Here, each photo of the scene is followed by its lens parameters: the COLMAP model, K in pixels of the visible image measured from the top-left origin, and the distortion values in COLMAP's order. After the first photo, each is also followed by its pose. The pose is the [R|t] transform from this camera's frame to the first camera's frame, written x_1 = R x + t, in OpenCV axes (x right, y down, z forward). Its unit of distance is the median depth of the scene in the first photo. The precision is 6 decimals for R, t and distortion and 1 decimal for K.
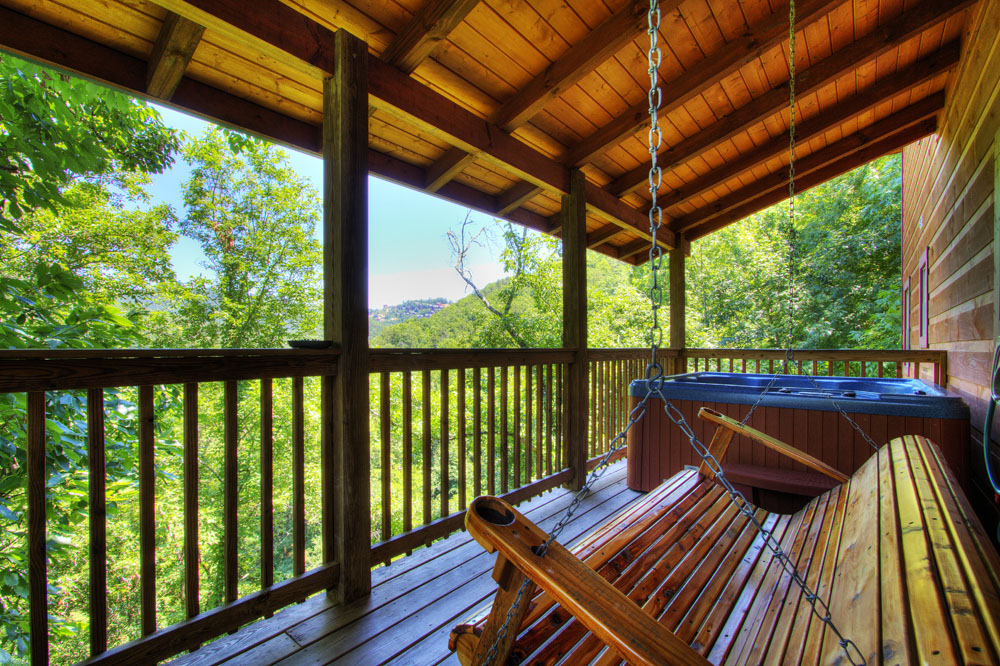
lens RADIAL K [[457.2, 0, 496.7], [0, 457.2, 347.2], [0, 0, 1]] dist [-0.015755, -0.000535]
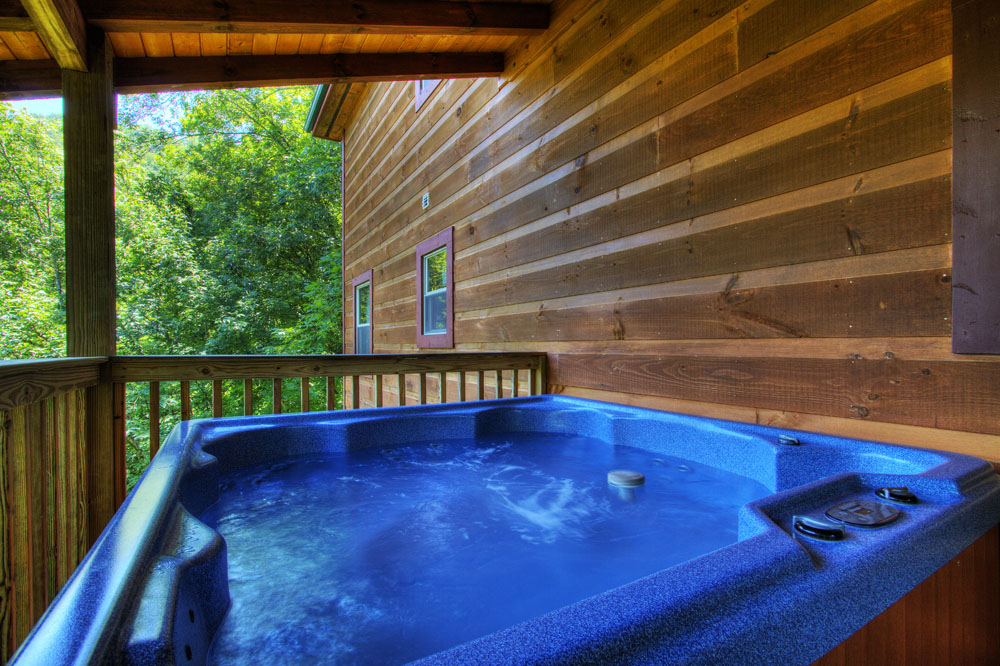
lens RADIAL K [[457.2, 0, 496.7], [0, 457.2, 347.2], [0, 0, 1]] dist [-0.015755, -0.000535]
pose [[0.343629, -0.009104, 0.939061, 0.204412], [0.005366, 0.999956, 0.007731, -0.007005], [-0.939090, 0.002382, 0.343663, 0.686456]]
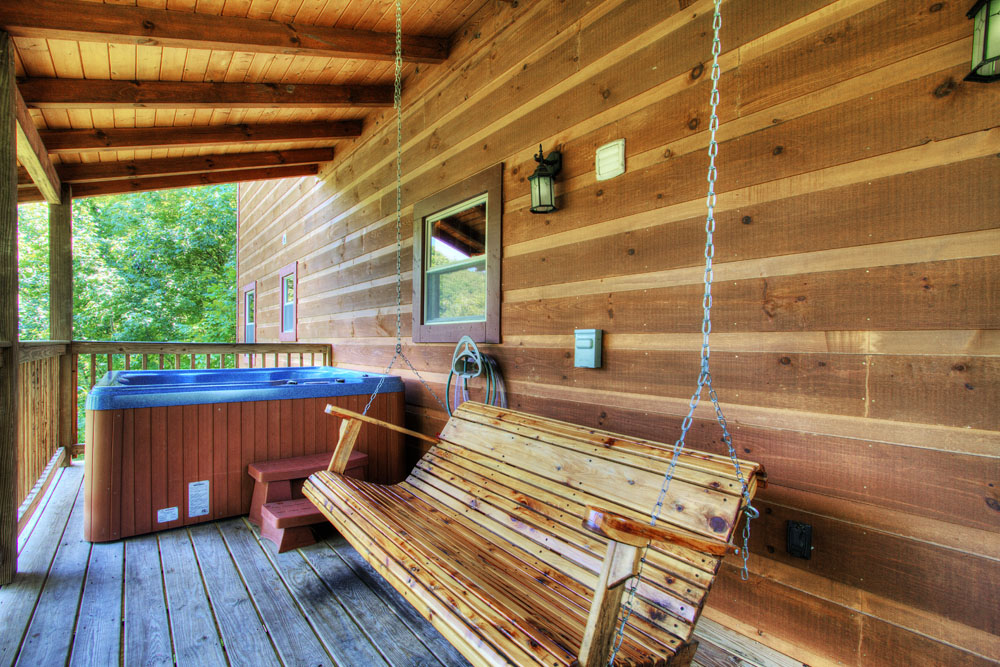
lens RADIAL K [[457.2, 0, 496.7], [0, 457.2, 347.7], [0, 0, 1]] dist [-0.015755, -0.000535]
pose [[0.207657, -0.009688, 0.978154, -0.192594], [-0.008395, 0.999896, 0.011686, -0.001225], [-0.978166, -0.010638, 0.207554, 0.199927]]
